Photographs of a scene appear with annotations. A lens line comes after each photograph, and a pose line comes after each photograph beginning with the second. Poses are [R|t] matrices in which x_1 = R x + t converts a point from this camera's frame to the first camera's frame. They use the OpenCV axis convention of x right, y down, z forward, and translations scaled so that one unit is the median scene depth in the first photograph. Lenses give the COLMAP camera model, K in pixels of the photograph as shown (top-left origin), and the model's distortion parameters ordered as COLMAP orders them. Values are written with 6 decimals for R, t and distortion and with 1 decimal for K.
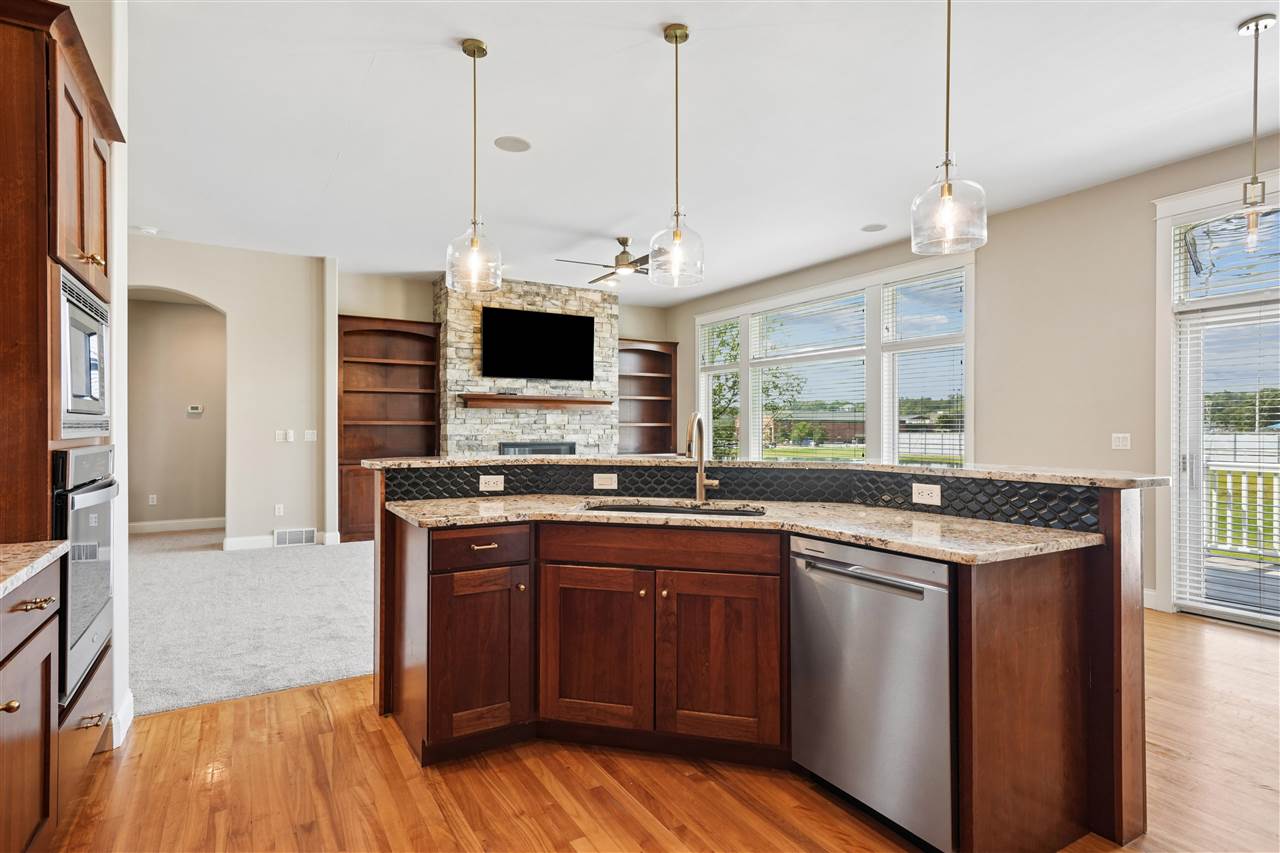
lens RADIAL K [[652.2, 0, 640.6], [0, 652.2, 424.1], [0, 0, 1]] dist [-0.000795, -0.000576]
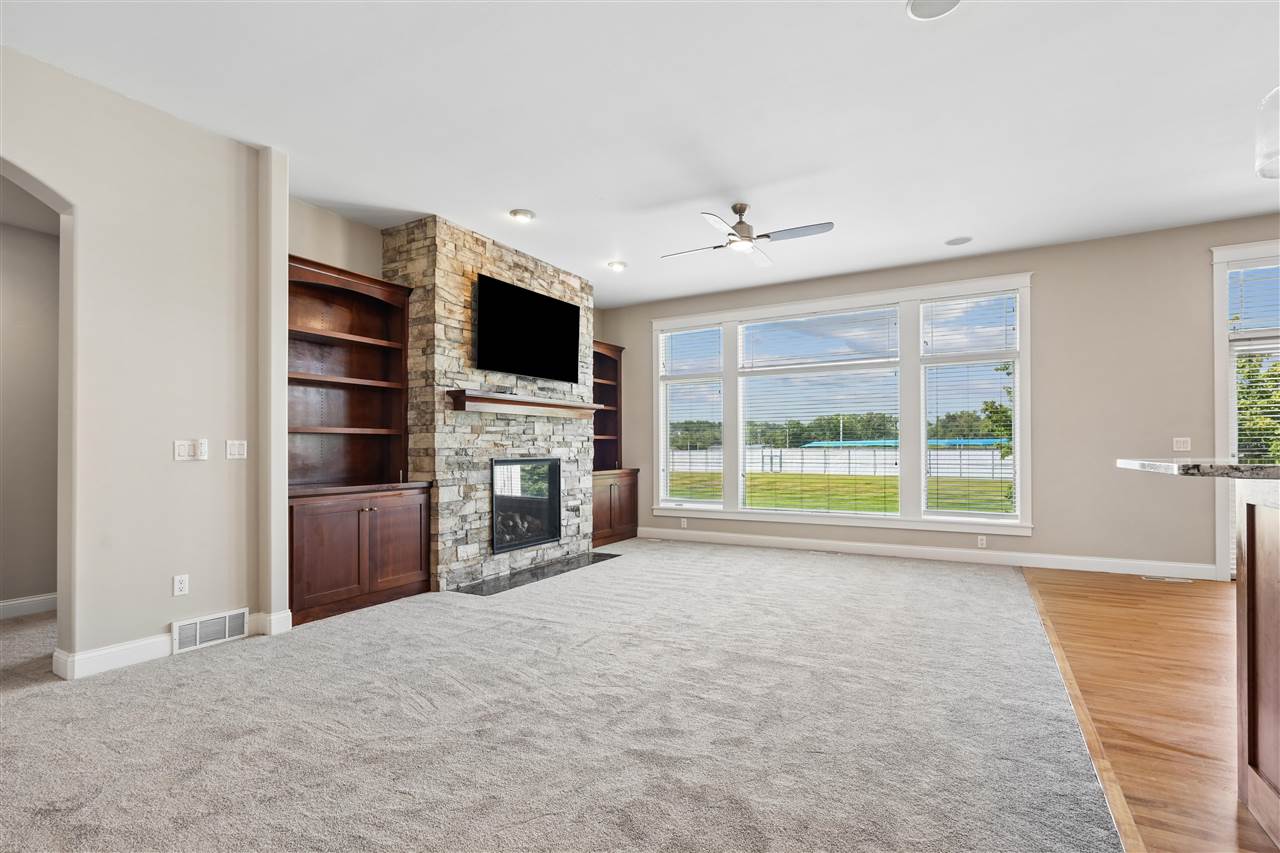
lens RADIAL K [[589.8, 0, 643.2], [0, 589.8, 438.8], [0, 0, 1]] dist [-0.012303, 0.000983]
pose [[0.871240, 0.001116, 0.490855, -0.401040], [0.004900, 0.999928, -0.010971, 0.014097], [-0.490832, 0.011963, 0.871172, 0.332148]]
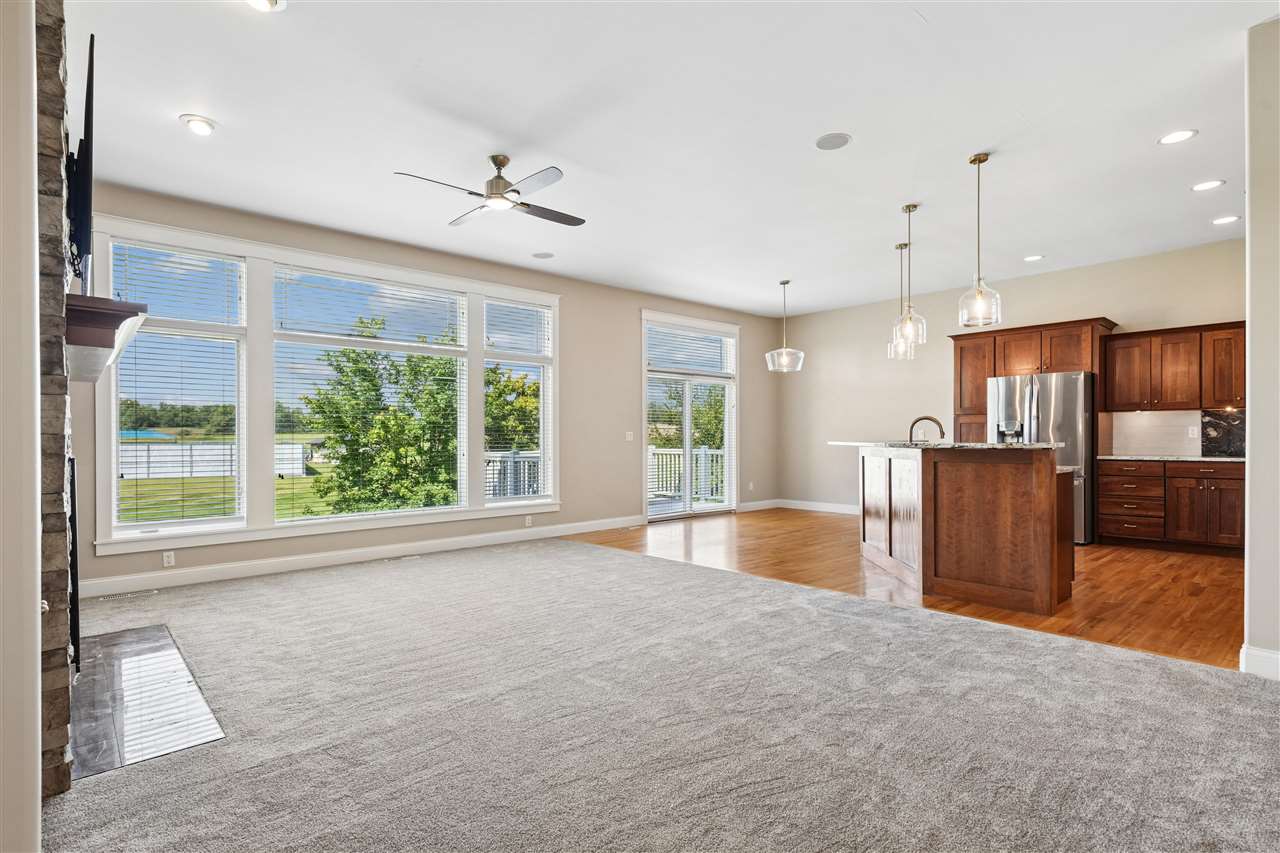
lens RADIAL K [[638.7, 0, 642.9], [0, 638.7, 440.5], [0, 0, 1]] dist [0.017461, 0.000179]
pose [[-0.187919, -0.003973, 0.982177, -0.600982], [-0.000368, 0.999992, 0.003975, 0.018091], [-0.982185, 0.000386, -0.187919, 0.781314]]
